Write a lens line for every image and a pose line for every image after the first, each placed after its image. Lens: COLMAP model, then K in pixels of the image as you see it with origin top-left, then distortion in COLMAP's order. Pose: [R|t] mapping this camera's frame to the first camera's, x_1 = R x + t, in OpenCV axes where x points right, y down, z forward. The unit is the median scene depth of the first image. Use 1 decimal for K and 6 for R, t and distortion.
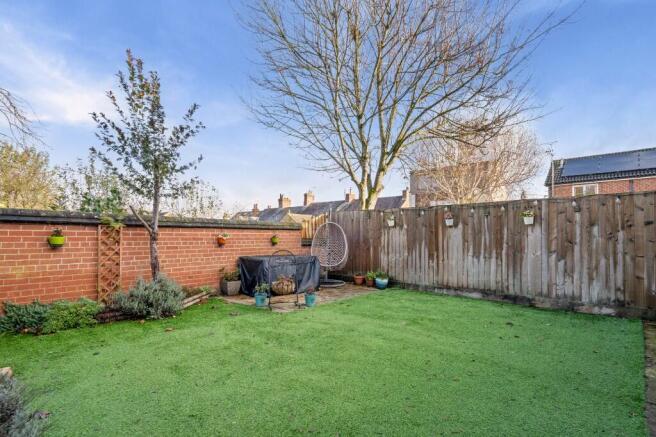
lens RADIAL K [[302.8, 0, 328.8], [0, 302.8, 223.4], [0, 0, 1]] dist [-0.001945, 0.001093]
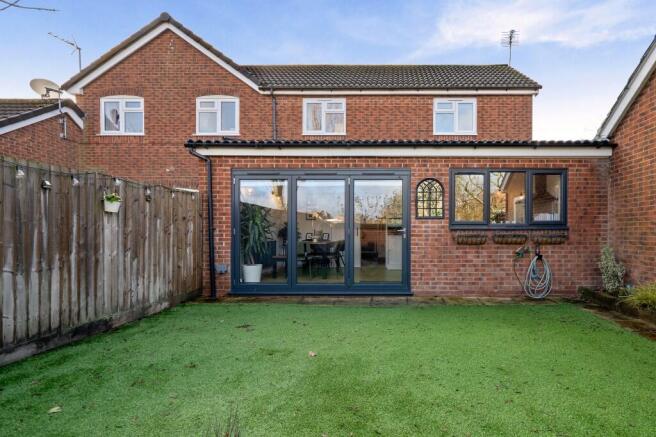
lens RADIAL K [[302.8, 0, 329.7], [0, 302.8, 220.5], [0, 0, 1]] dist [-0.001945, 0.001093]
pose [[0.228534, -0.000630, 0.973536, 0.107350], [0.013507, 0.999906, -0.002523, 0.029491], [-0.973442, 0.013726, 0.228521, 0.334245]]
